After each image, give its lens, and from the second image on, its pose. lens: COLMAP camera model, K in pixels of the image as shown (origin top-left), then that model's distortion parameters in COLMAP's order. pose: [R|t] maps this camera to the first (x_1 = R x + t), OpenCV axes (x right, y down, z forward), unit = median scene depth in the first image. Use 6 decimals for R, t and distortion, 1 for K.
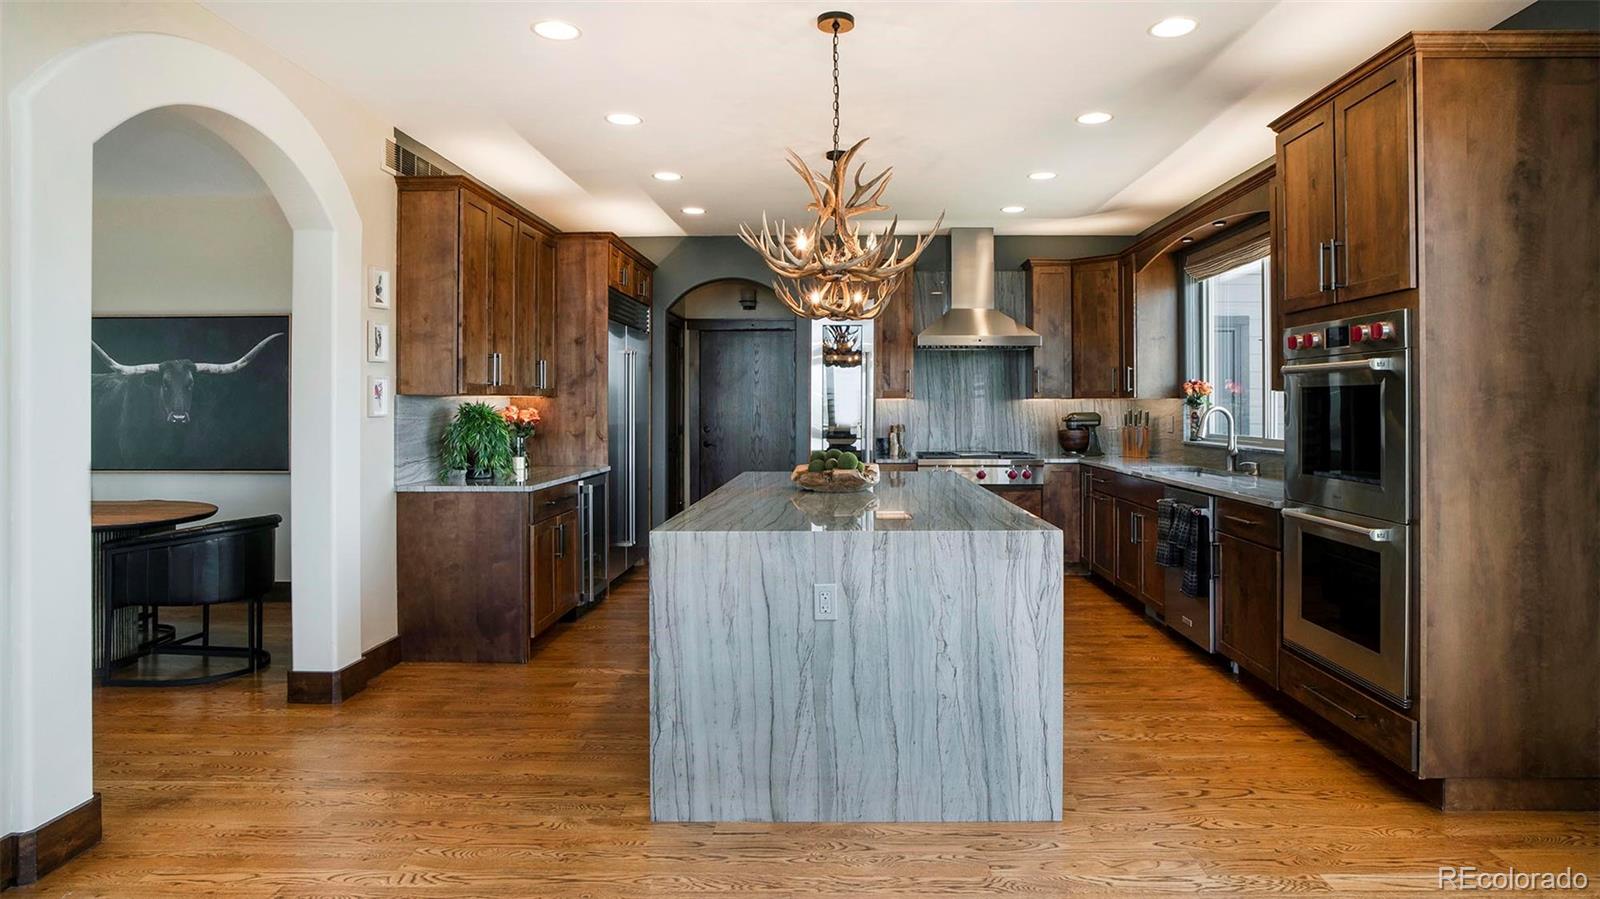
lens RADIAL K [[847.1, 0, 803.0], [0, 847.1, 448.0], [0, 0, 1]] dist [-0.000140, 0.001126]
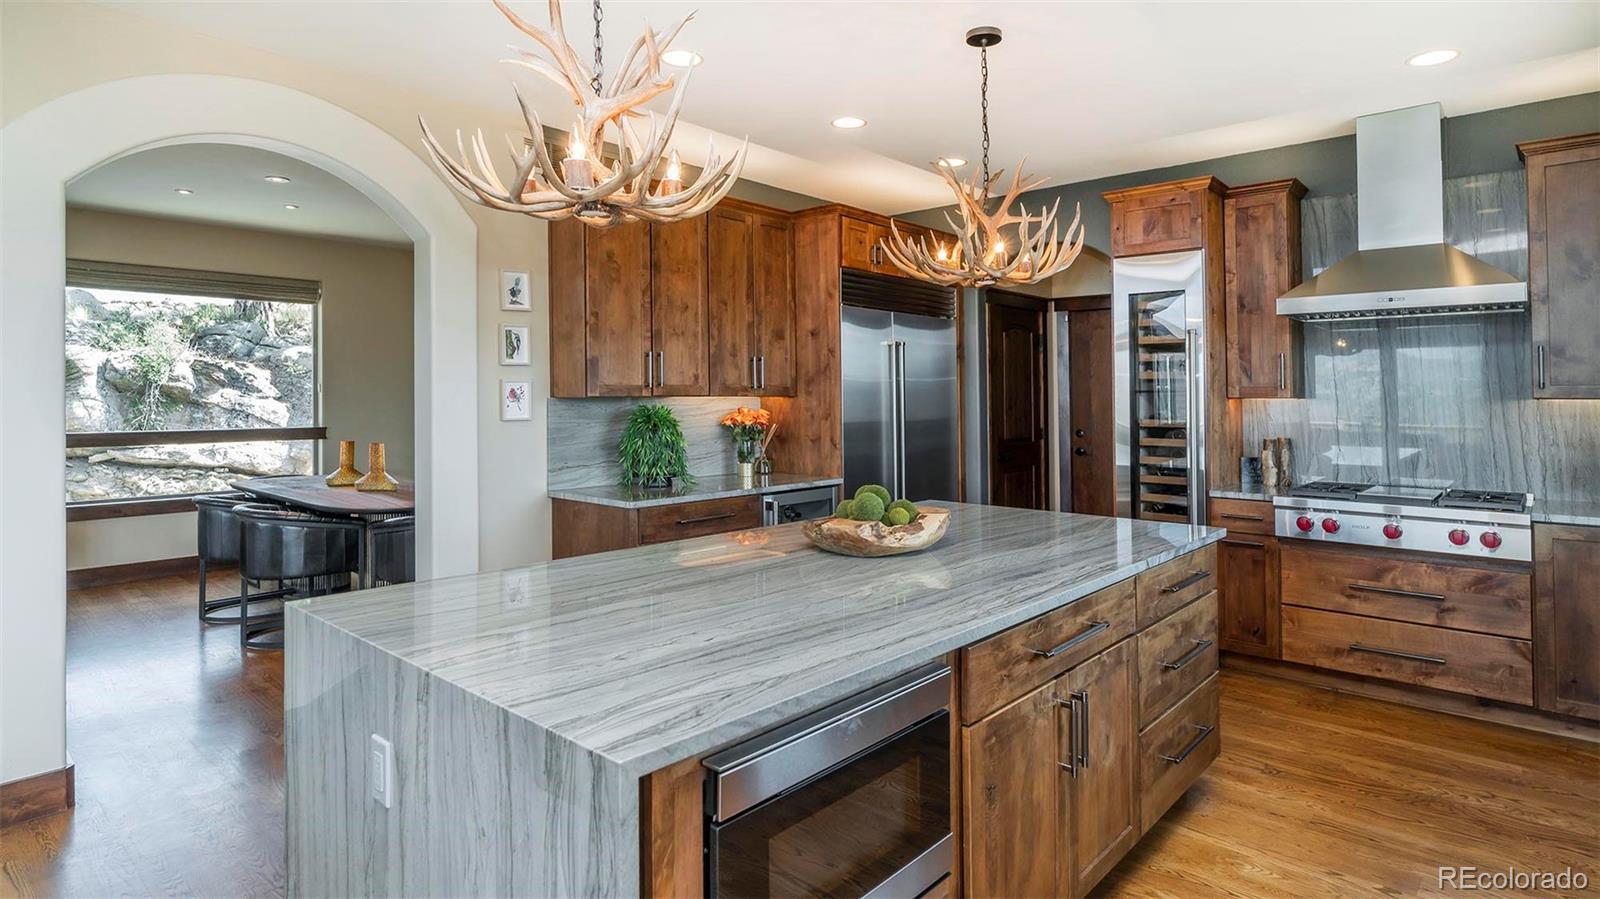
lens RADIAL K [[847.1, 0, 808.2], [0, 847.1, 402.0], [0, 0, 1]] dist [-0.000140, 0.001126]
pose [[0.783768, 0.005596, -0.621028, 0.270334], [-0.031400, 0.999038, -0.030626, -0.027821], [0.620259, 0.043504, 0.783190, 0.313707]]
